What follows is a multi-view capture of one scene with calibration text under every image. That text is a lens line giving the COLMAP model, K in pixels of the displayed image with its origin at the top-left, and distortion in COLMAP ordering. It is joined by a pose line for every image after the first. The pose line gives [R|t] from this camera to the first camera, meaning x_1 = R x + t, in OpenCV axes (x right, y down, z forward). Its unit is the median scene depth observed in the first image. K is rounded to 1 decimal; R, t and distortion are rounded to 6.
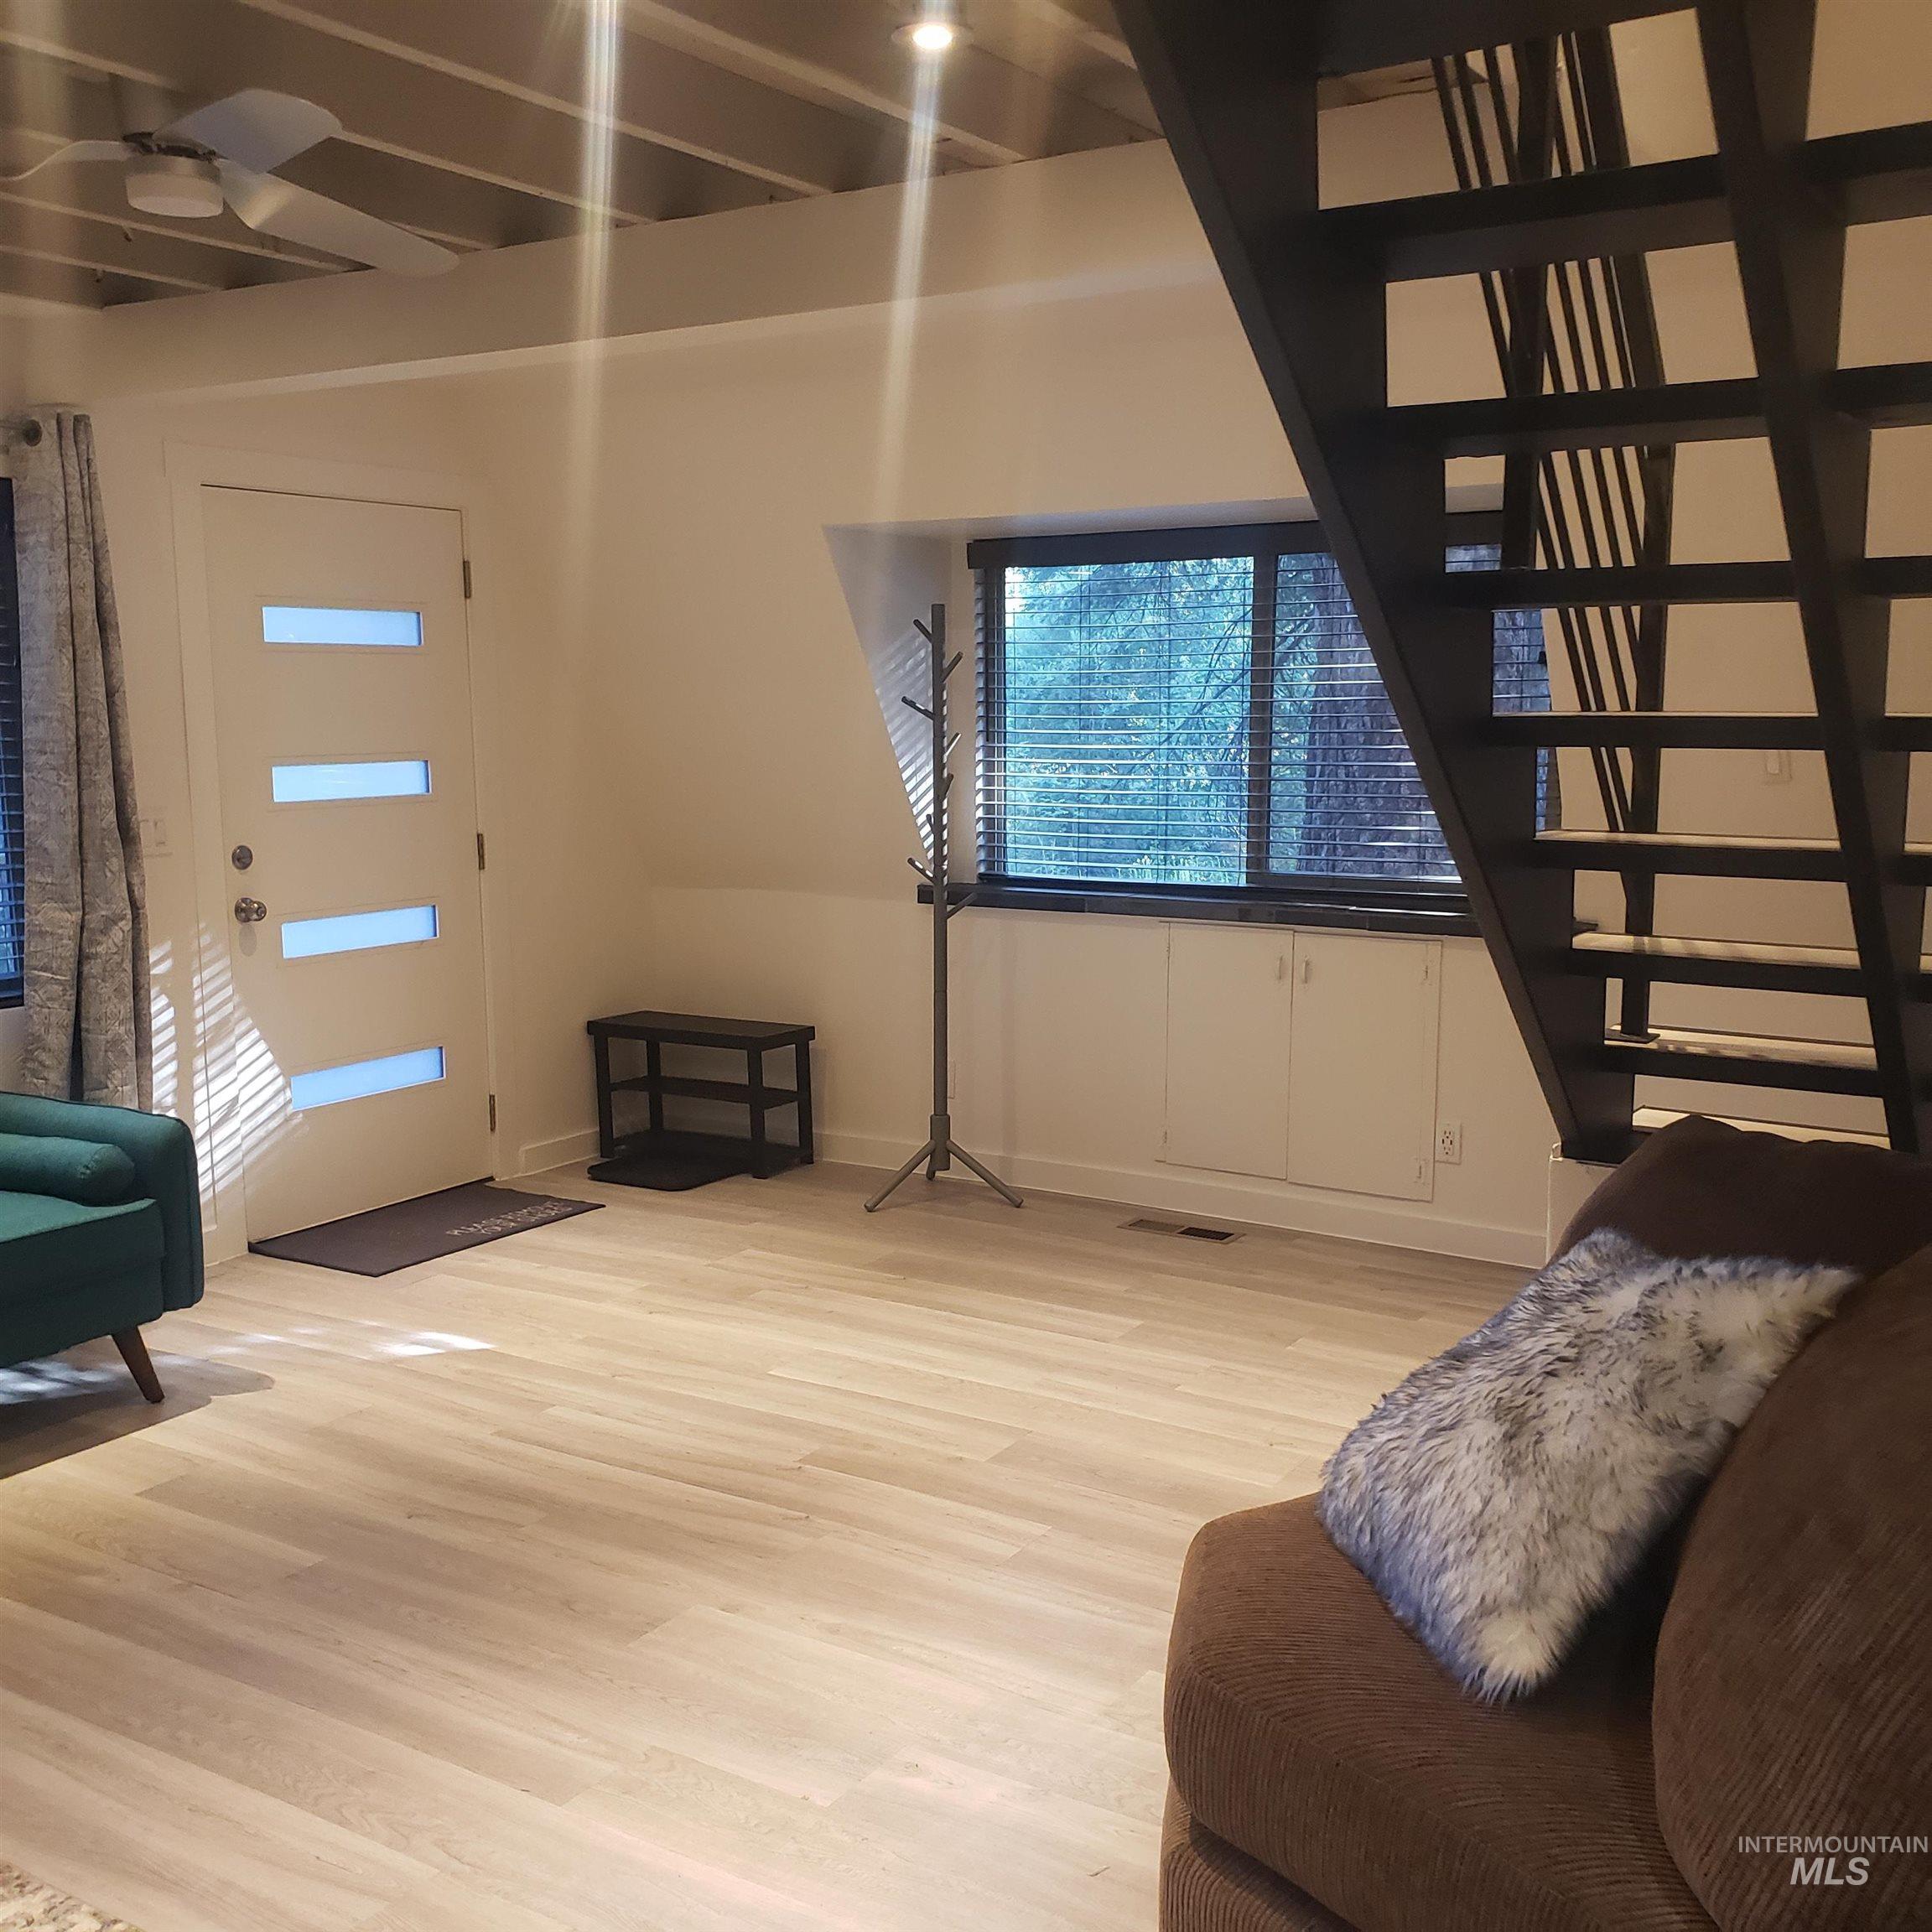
lens RADIAL K [[2035.1, 0, 1055.5], [0, 2035.1, 1014.9], [0, 0, 1]] dist [0.025892, -0.046491]
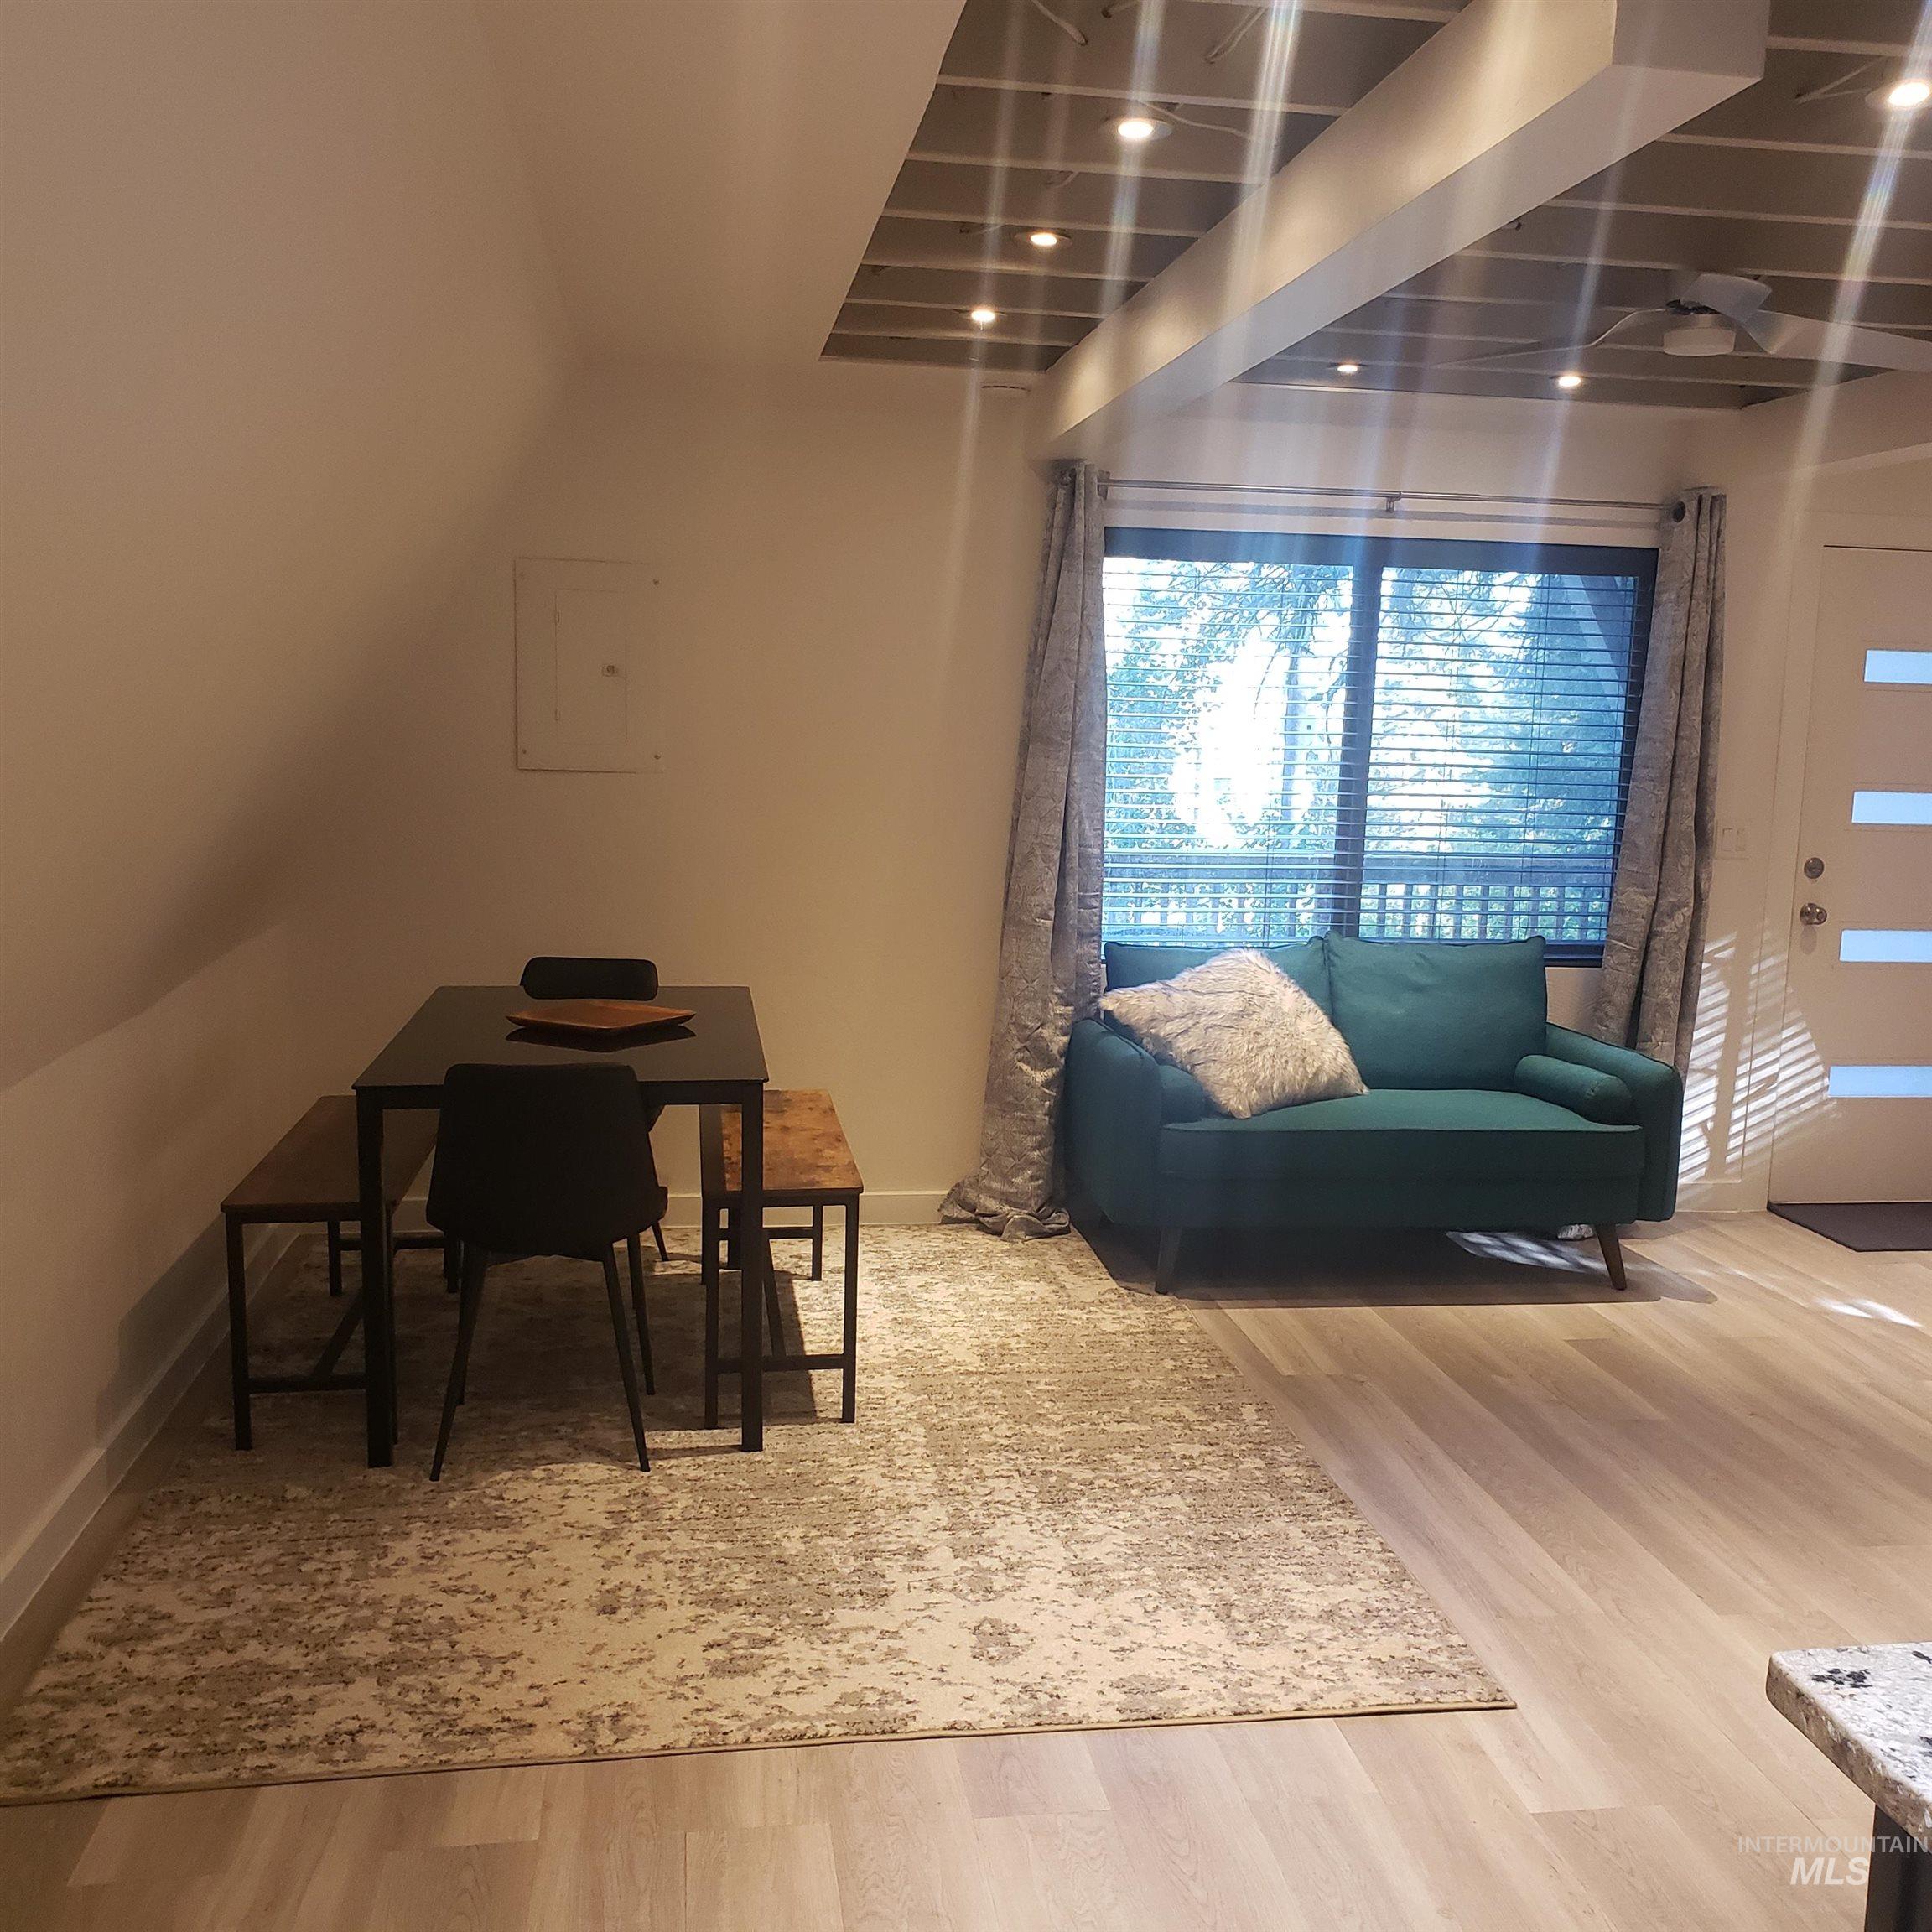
lens RADIAL K [[2034.3, 0, 971.4], [0, 2034.3, 1001.3], [0, 0, 1]] dist [0.025794, -0.040366]
pose [[0.630880, 0.132594, -0.764467, 0.216848], [-0.152338, 0.987280, 0.045522, 0.018982], [0.760778, 0.087738, 0.643054, -0.102485]]
